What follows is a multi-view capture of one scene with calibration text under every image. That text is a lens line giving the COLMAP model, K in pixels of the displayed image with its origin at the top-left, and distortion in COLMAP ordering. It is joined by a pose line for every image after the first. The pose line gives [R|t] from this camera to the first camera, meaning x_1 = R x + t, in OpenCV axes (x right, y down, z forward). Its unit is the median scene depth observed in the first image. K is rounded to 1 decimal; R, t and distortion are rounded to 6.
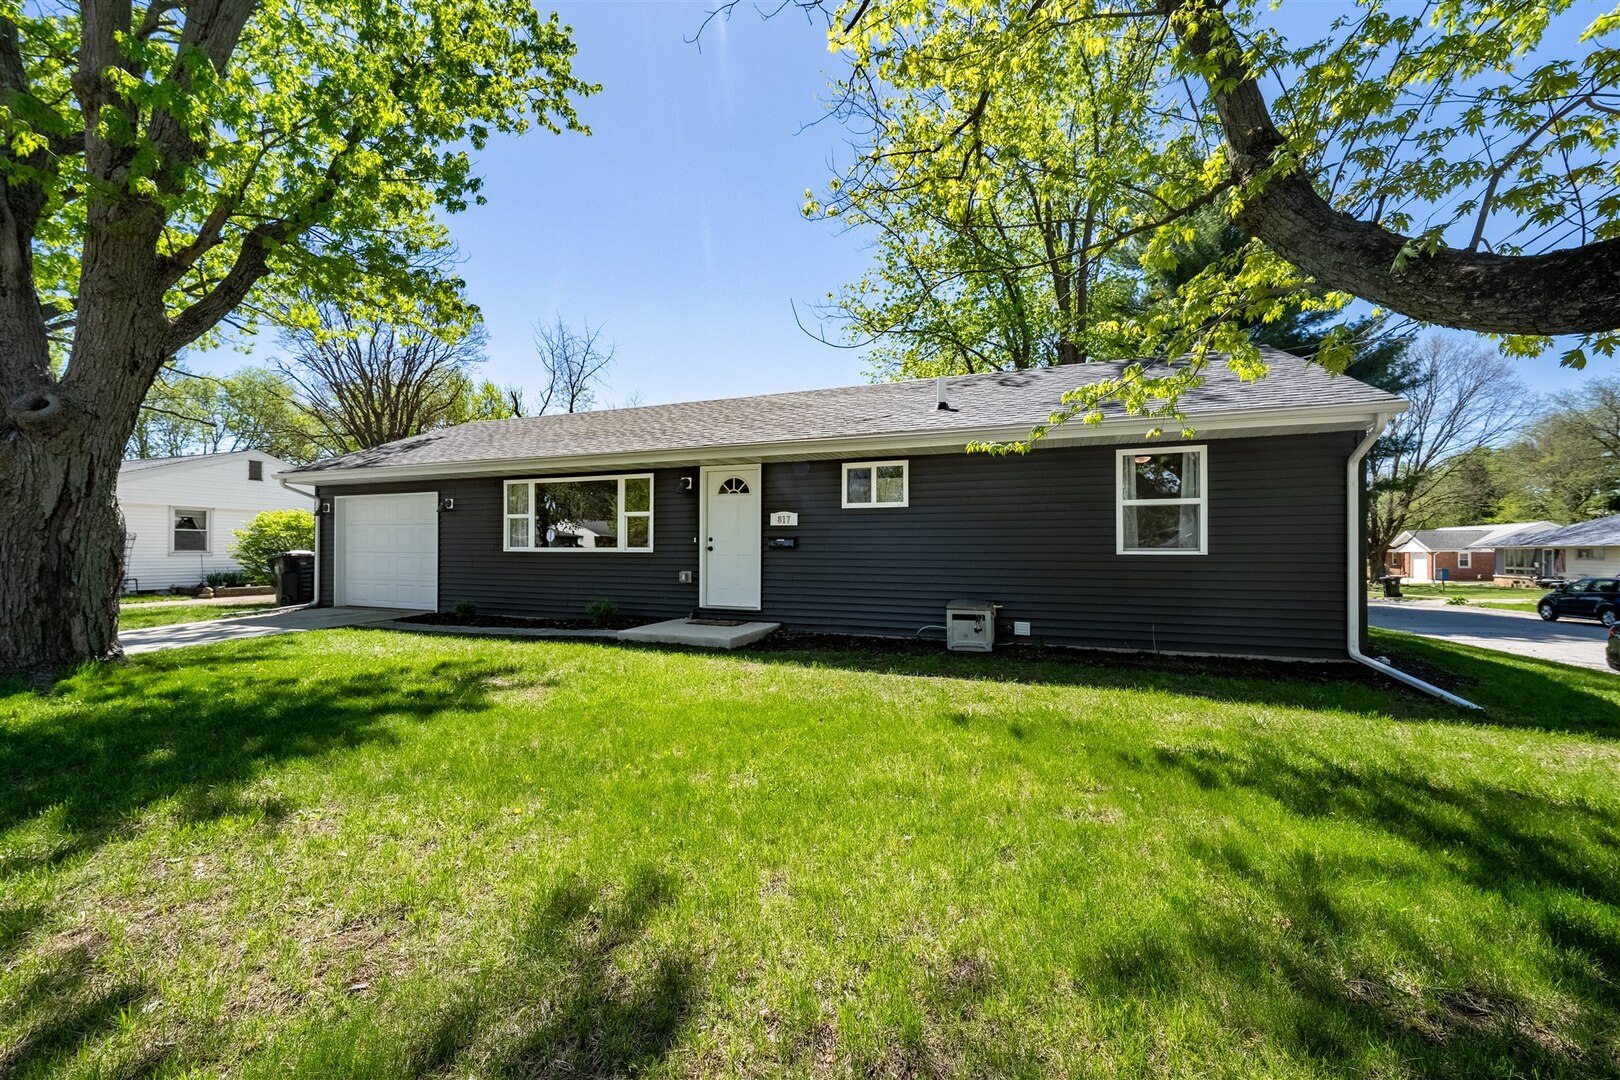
lens RADIAL K [[644.6, 0, 807.0], [0, 644.6, 548.9], [0, 0, 1]] dist [-0.002613, -0.000149]
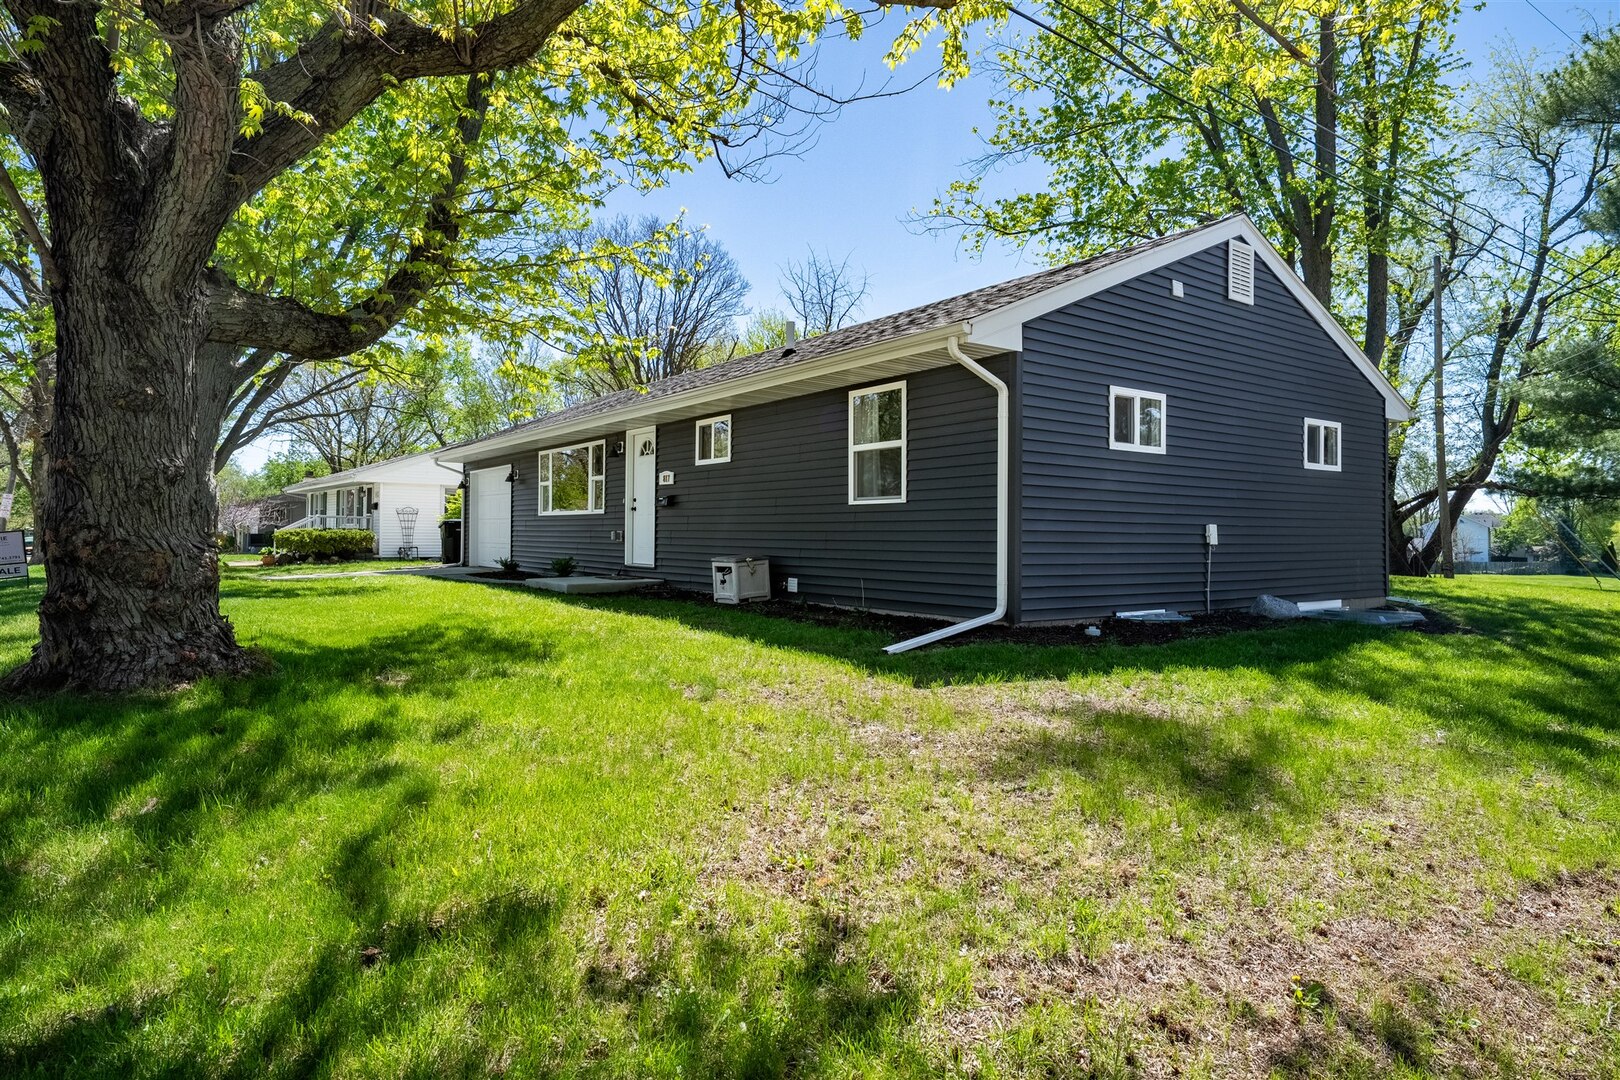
lens RADIAL K [[927.6, 0, 813.6], [0, 927.6, 532.3], [0, 0, 1]] dist [-0.003919, -0.000066]
pose [[0.847323, 0.000152, -0.531077, 0.903629], [-0.000727, 0.999999, -0.000874, 0.038969], [0.531077, 0.001126, 0.847323, -0.119666]]
